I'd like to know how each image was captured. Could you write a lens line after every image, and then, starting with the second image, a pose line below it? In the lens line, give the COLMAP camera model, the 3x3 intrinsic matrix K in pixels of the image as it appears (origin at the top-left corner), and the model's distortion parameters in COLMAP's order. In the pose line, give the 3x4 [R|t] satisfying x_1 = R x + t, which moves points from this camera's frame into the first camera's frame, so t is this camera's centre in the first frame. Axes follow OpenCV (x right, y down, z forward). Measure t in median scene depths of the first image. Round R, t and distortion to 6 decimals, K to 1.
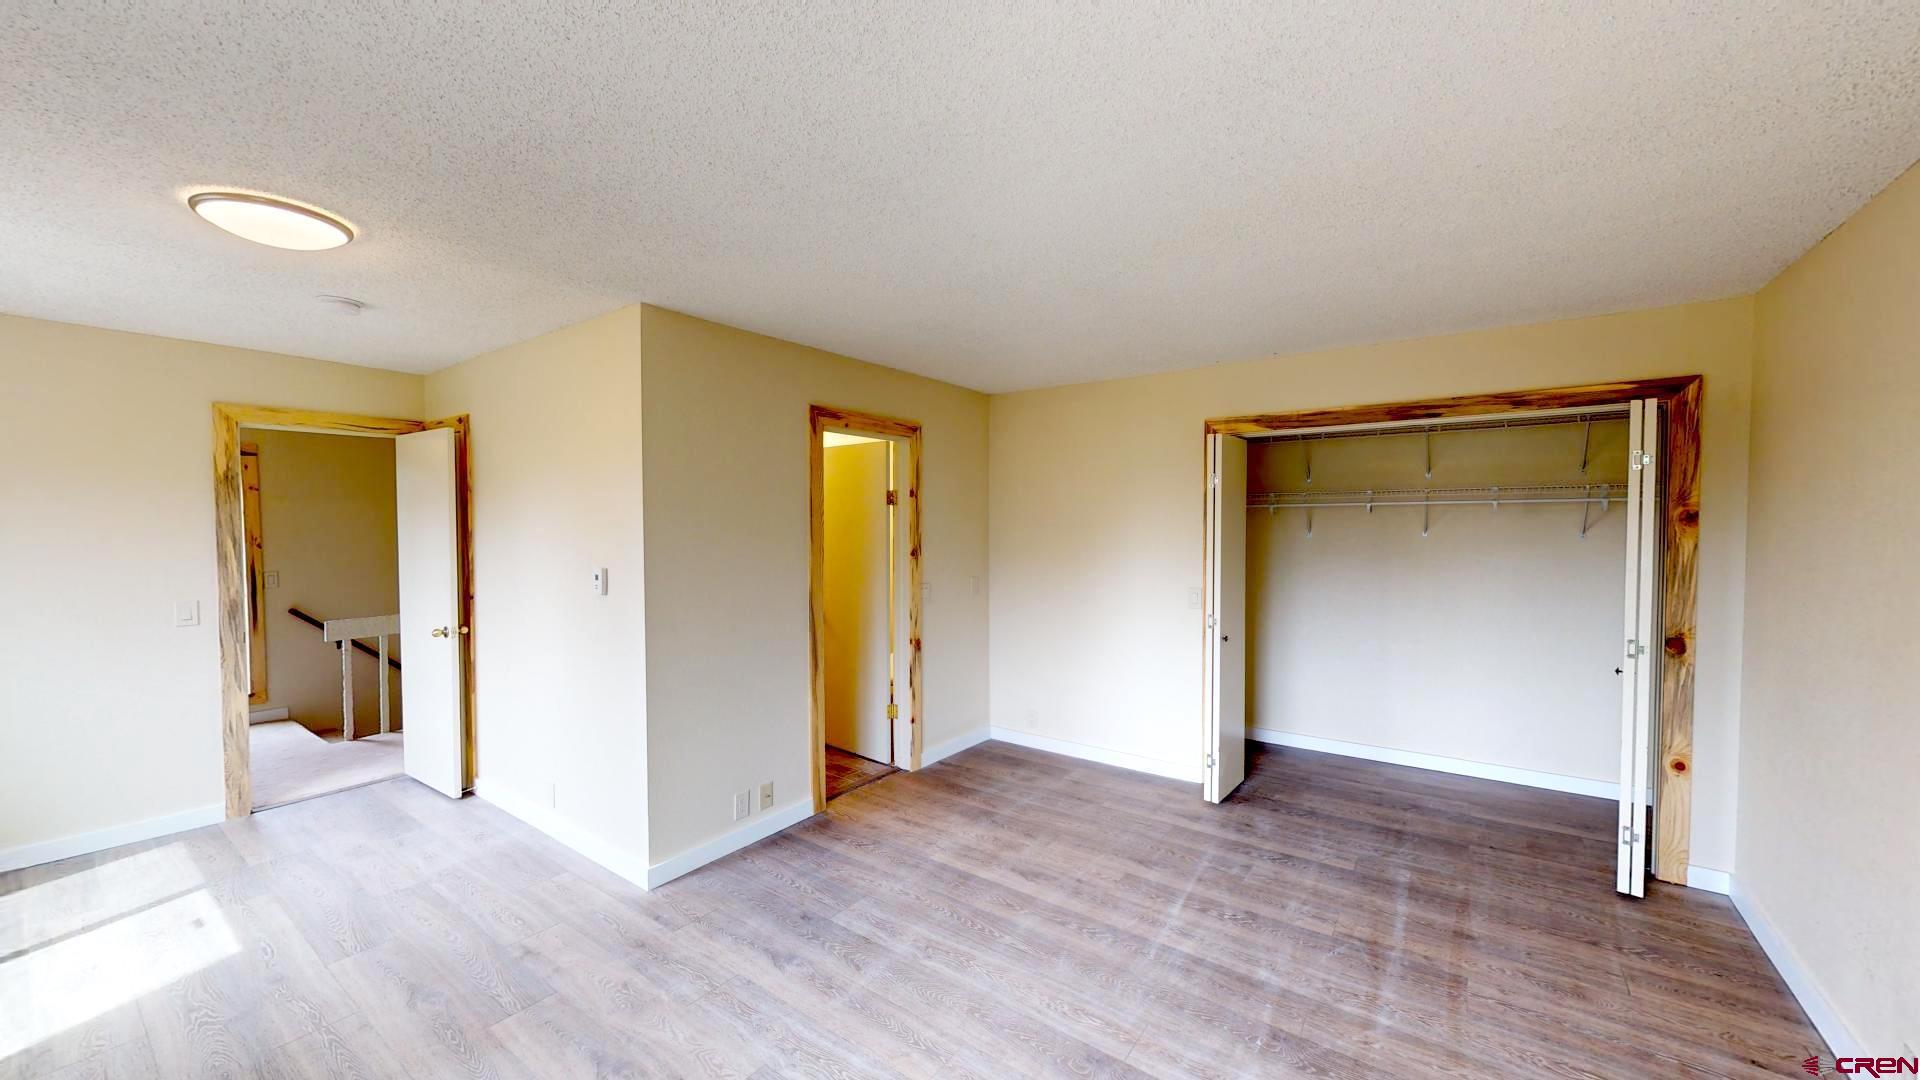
lens RADIAL K [[693.0, 0, 954.0], [0, 693.0, 544.5], [0, 0, 1]] dist [-0.000854, -0.000149]
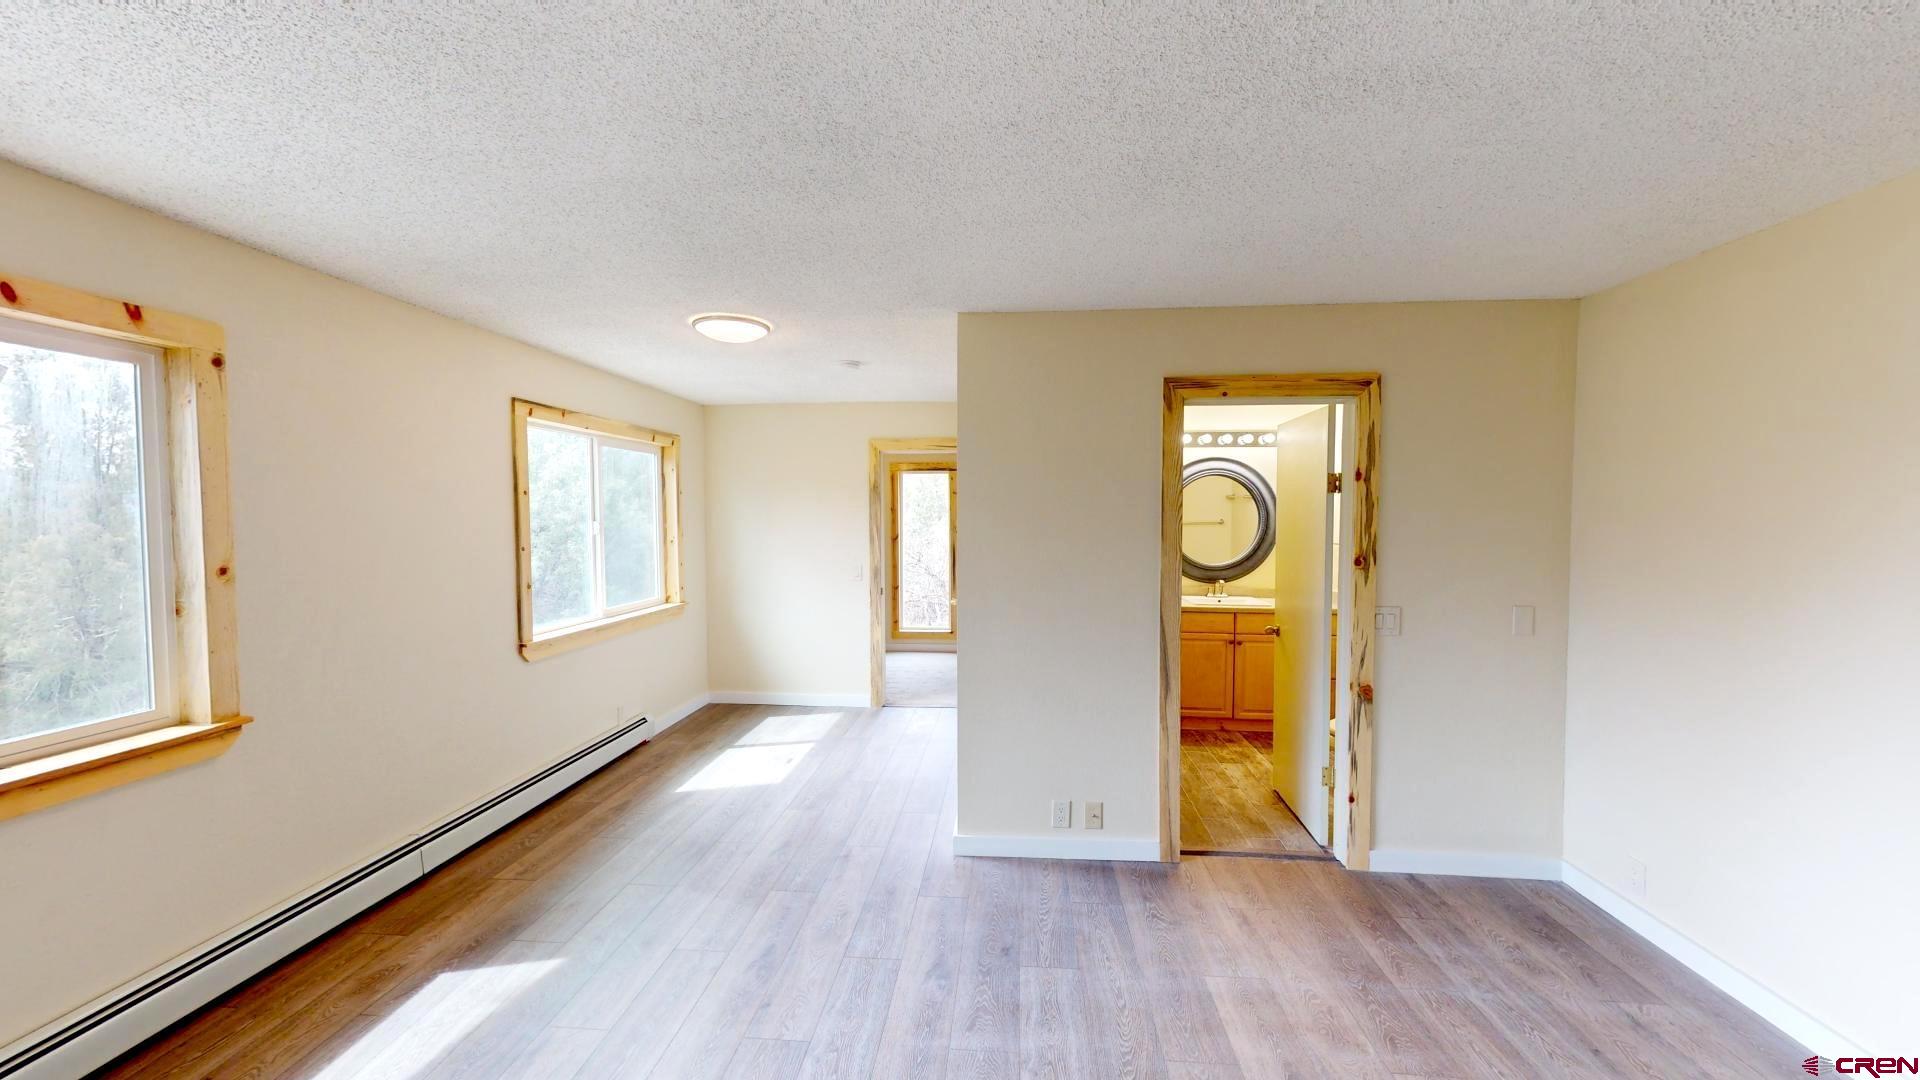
lens RADIAL K [[693.0, 0, 954.0], [0, 693.0, 544.5], [0, 0, 1]] dist [-0.000854, -0.000149]
pose [[0.532849, 0.035409, -0.845469, 0.369071], [-0.027173, 0.999325, 0.024728, -0.012541], [0.845774, 0.009798, 0.533451, 0.330973]]
